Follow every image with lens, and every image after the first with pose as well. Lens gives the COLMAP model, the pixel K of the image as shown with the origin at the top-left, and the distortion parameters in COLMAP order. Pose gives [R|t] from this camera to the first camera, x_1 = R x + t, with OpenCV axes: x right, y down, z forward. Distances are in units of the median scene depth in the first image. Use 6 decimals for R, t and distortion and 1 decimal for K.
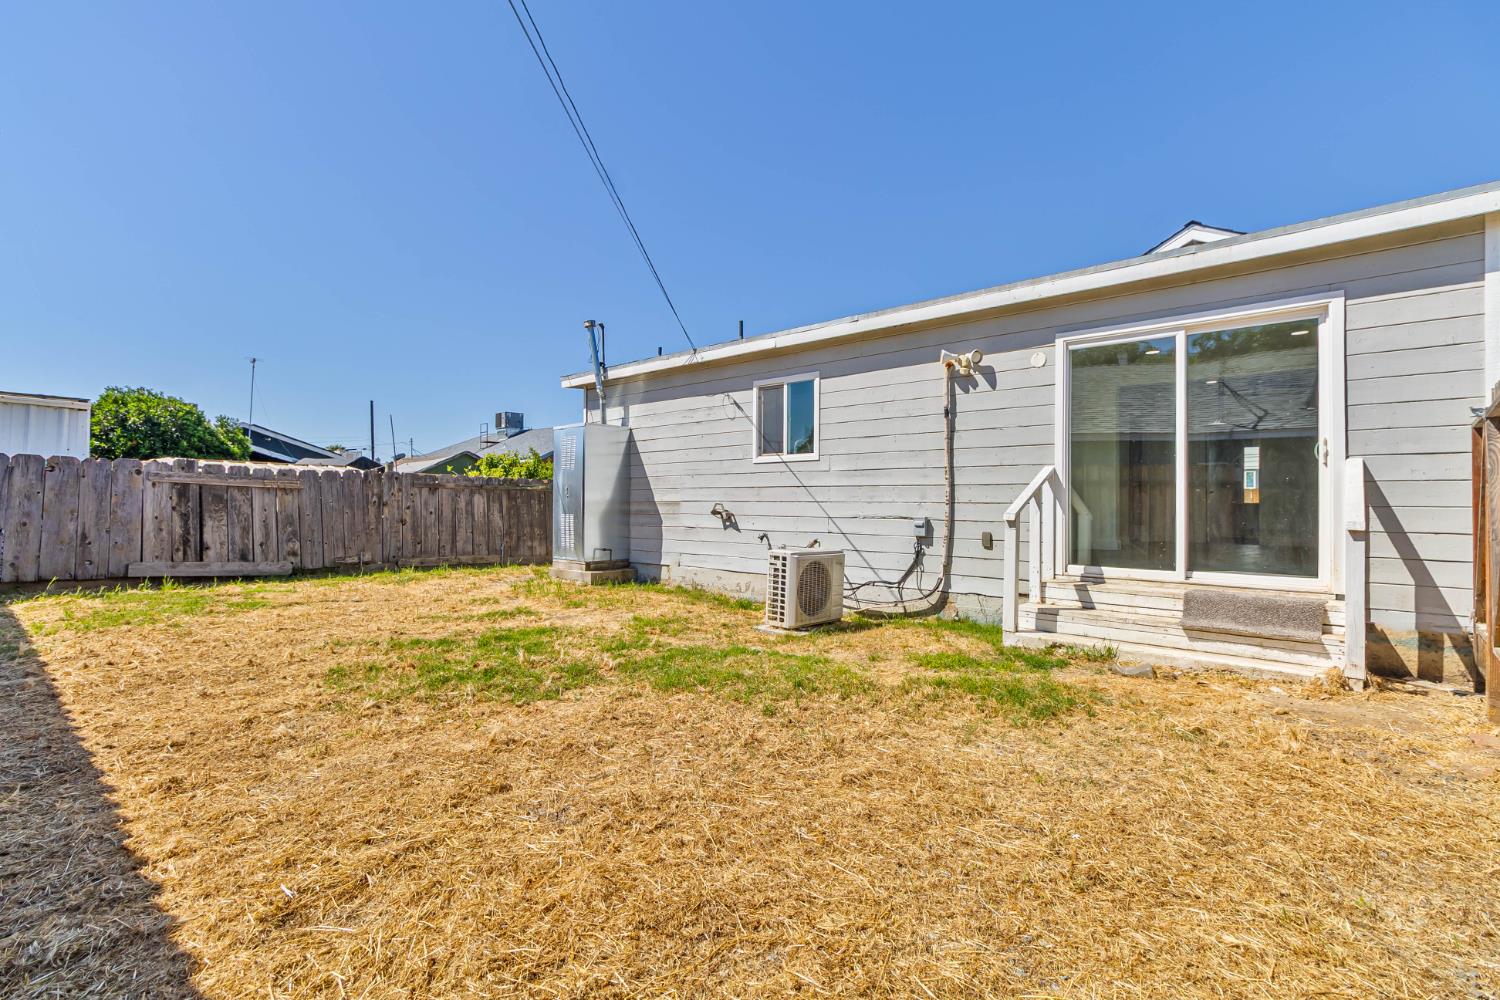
lens RADIAL K [[688.5, 0, 747.5], [0, 688.5, 489.1], [0, 0, 1]] dist [-0.001467, -0.000533]
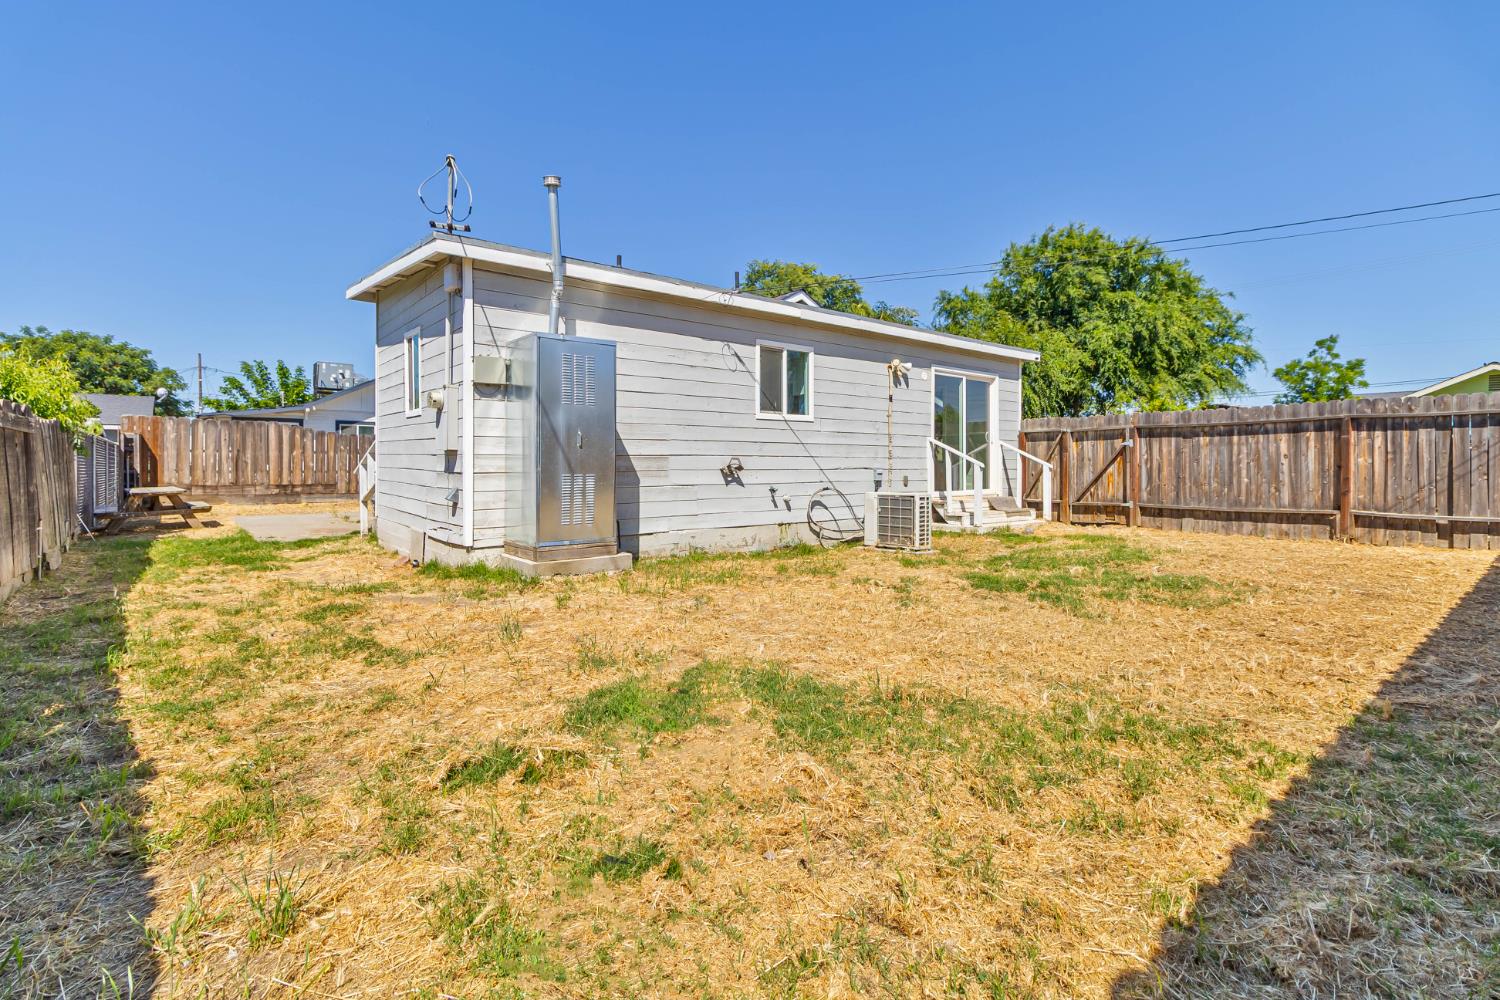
lens RADIAL K [[693.2, 0, 747.2], [0, 693.2, 473.5], [0, 0, 1]] dist [0.002899, 0.000395]
pose [[0.163095, -0.015144, 0.986494, -1.029721], [-0.015975, 0.999711, 0.017988, 0.025957], [-0.986481, -0.018693, 0.162806, 0.854338]]
